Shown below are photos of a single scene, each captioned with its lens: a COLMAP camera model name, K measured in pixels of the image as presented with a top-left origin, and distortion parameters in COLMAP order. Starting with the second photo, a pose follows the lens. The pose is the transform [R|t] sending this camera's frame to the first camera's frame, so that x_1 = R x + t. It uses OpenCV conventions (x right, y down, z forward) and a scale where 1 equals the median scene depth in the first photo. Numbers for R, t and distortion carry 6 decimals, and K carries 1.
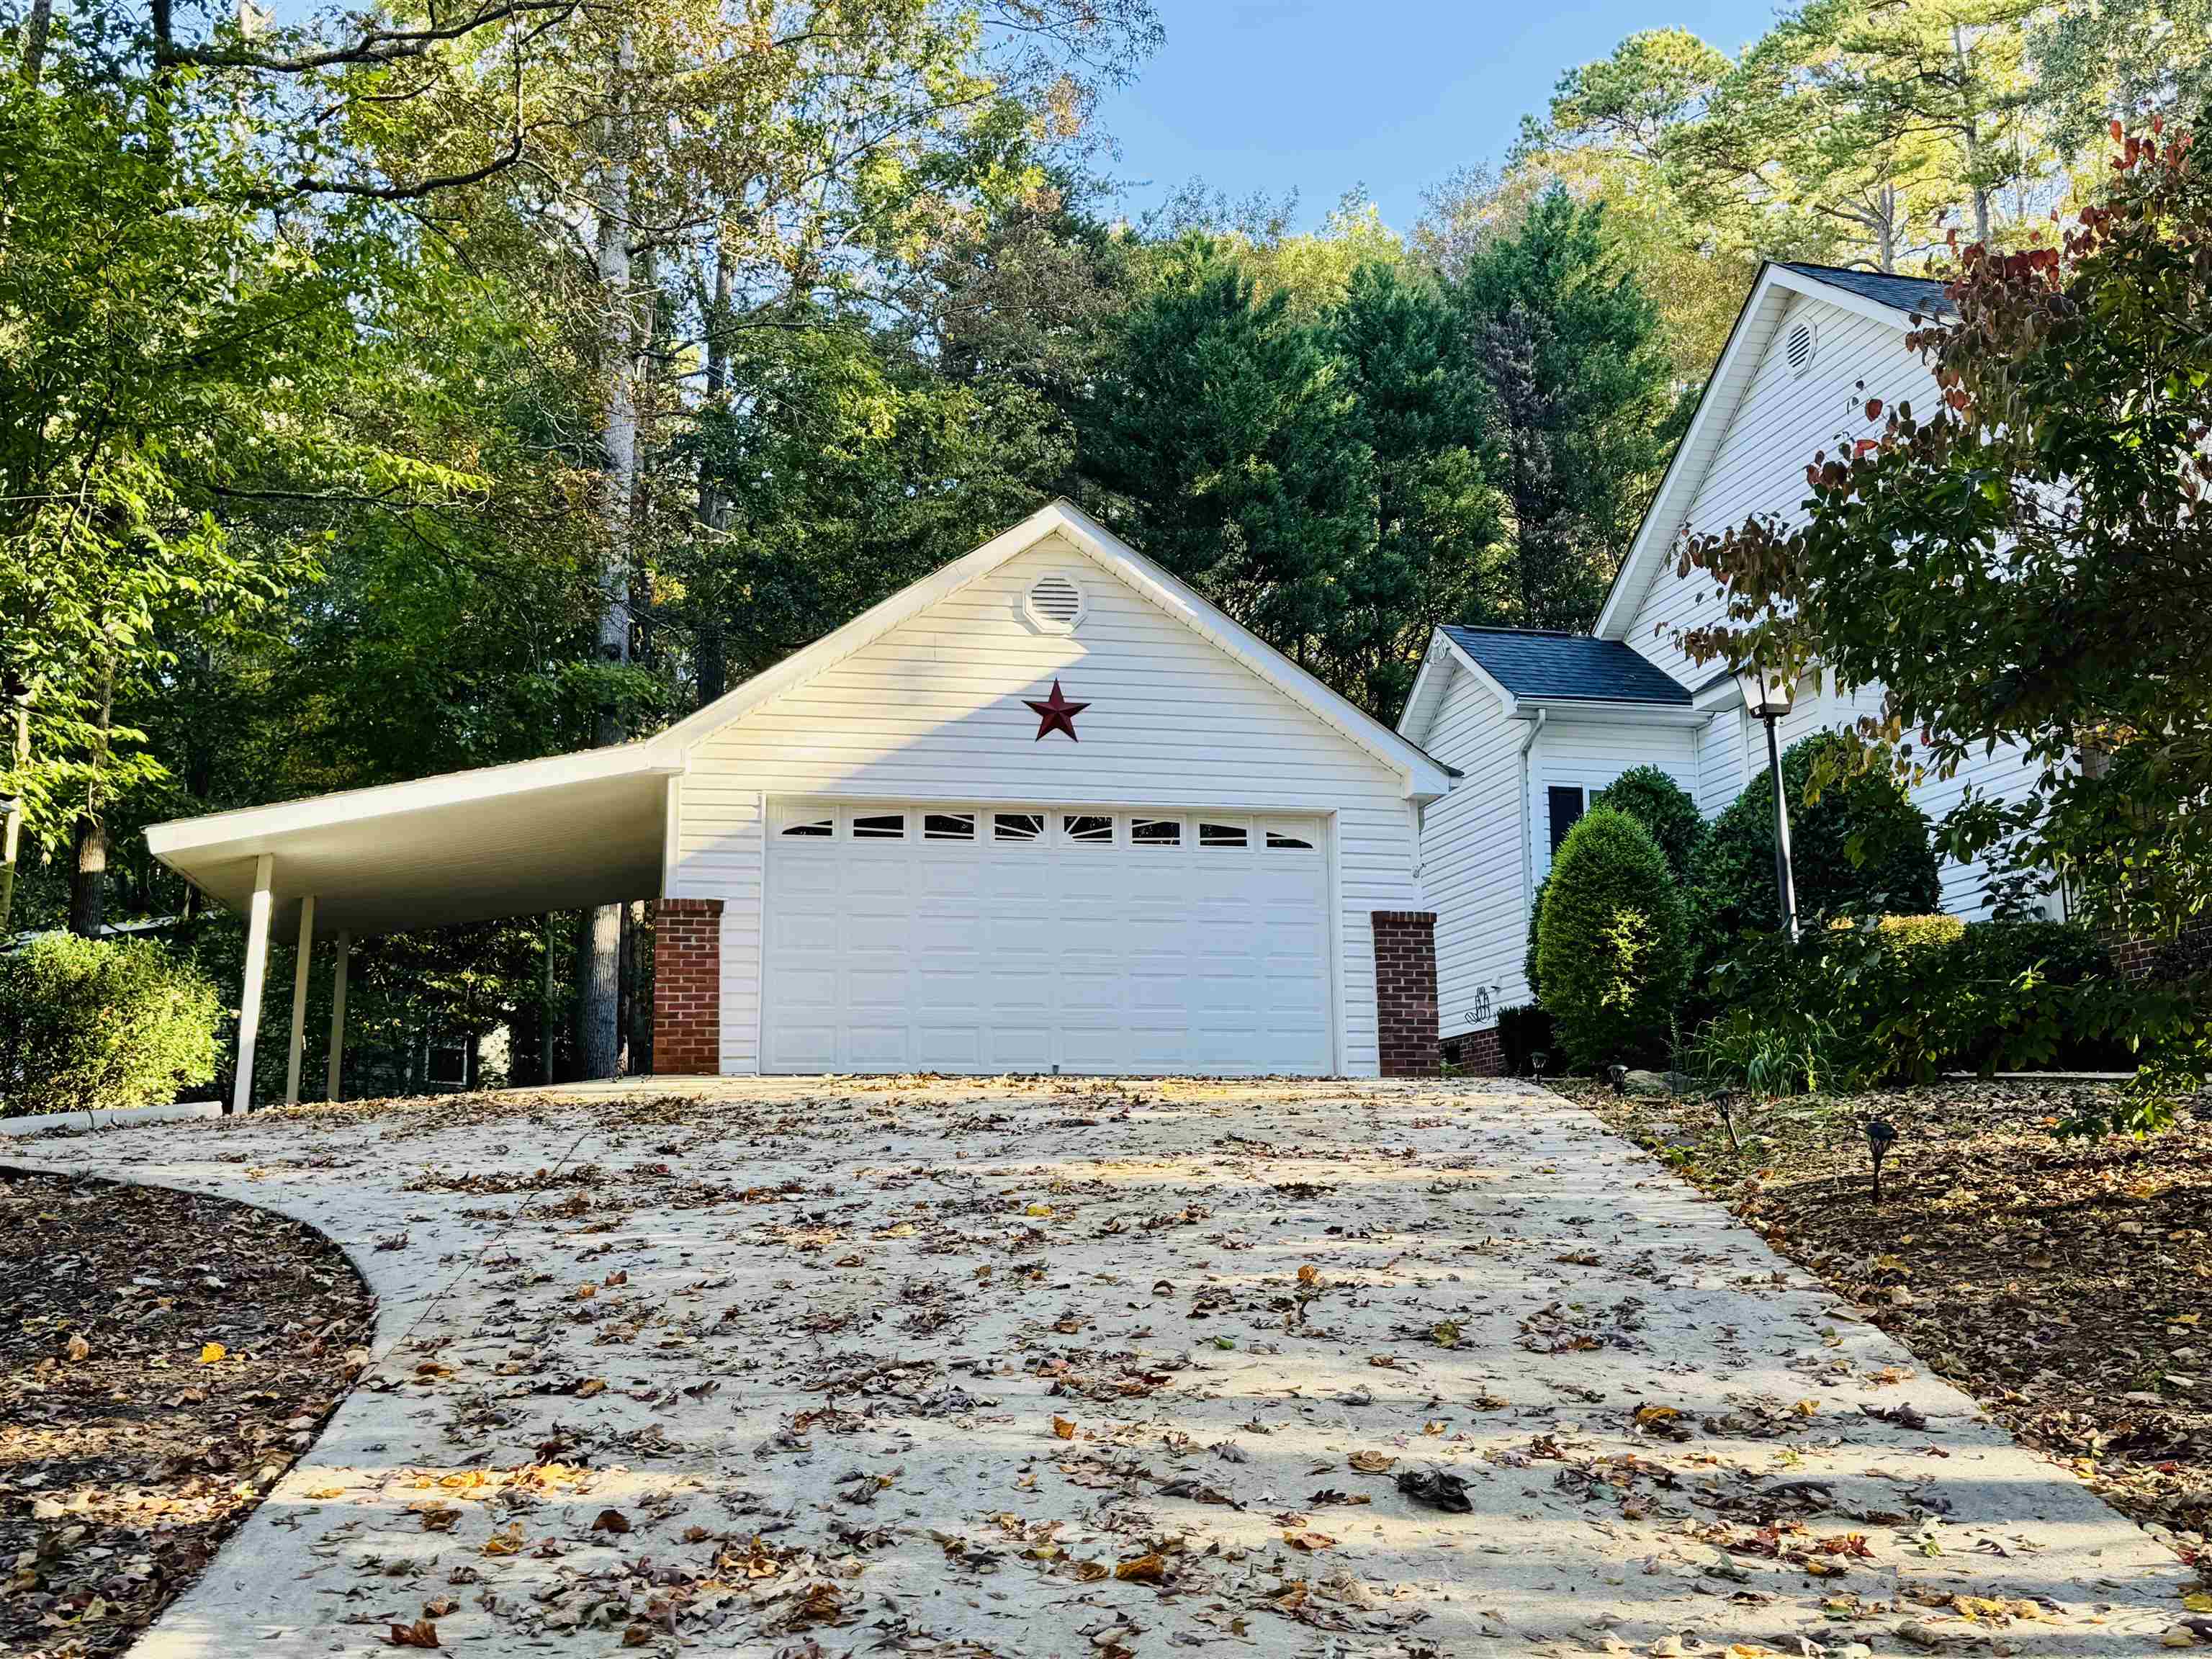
lens RADIAL K [[2289.5, 0, 1104.0], [0, 2289.5, 832.2], [0, 0, 1]] dist [0.112758, 0.000000]
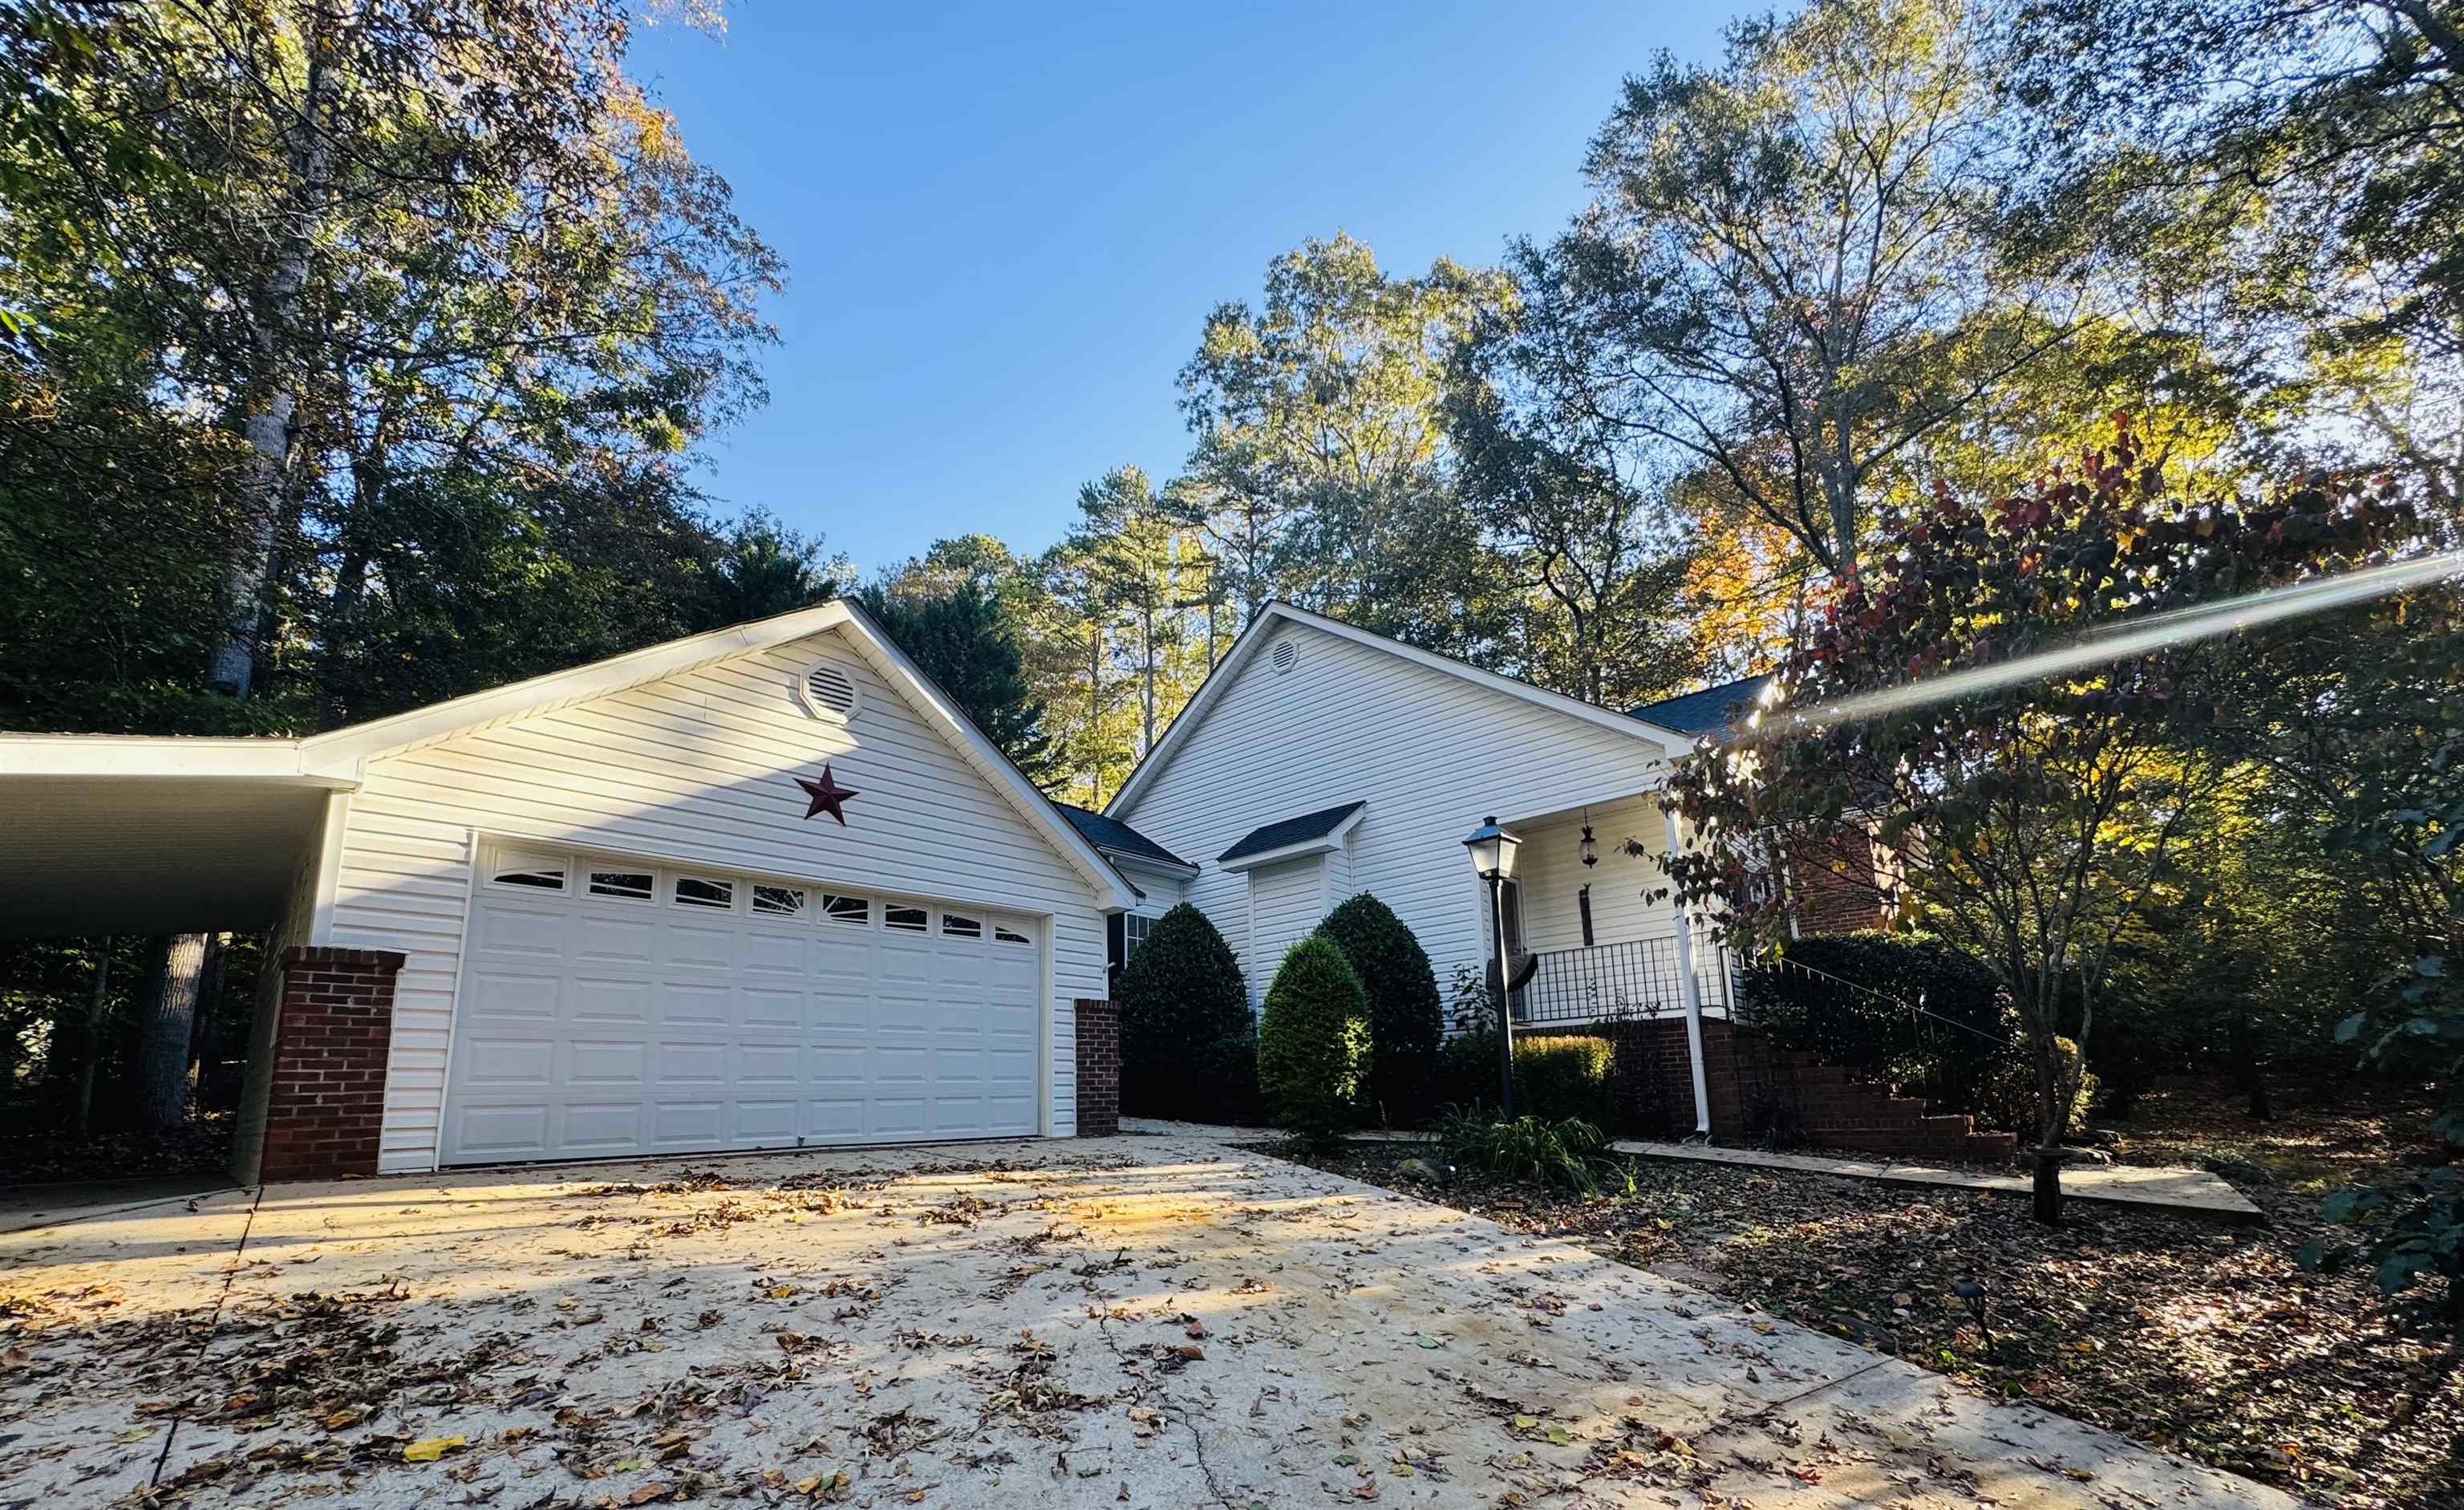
lens RADIAL K [[967.1, 0, 1211.0], [0, 967.1, 923.6], [0, 0, 1]] dist [-0.000688, 0.000248]
pose [[0.817978, 0.090024, 0.568162, -0.122683], [-0.084621, 0.995764, -0.035949, 0.006994], [-0.568992, -0.018673, 0.822131, 0.535815]]
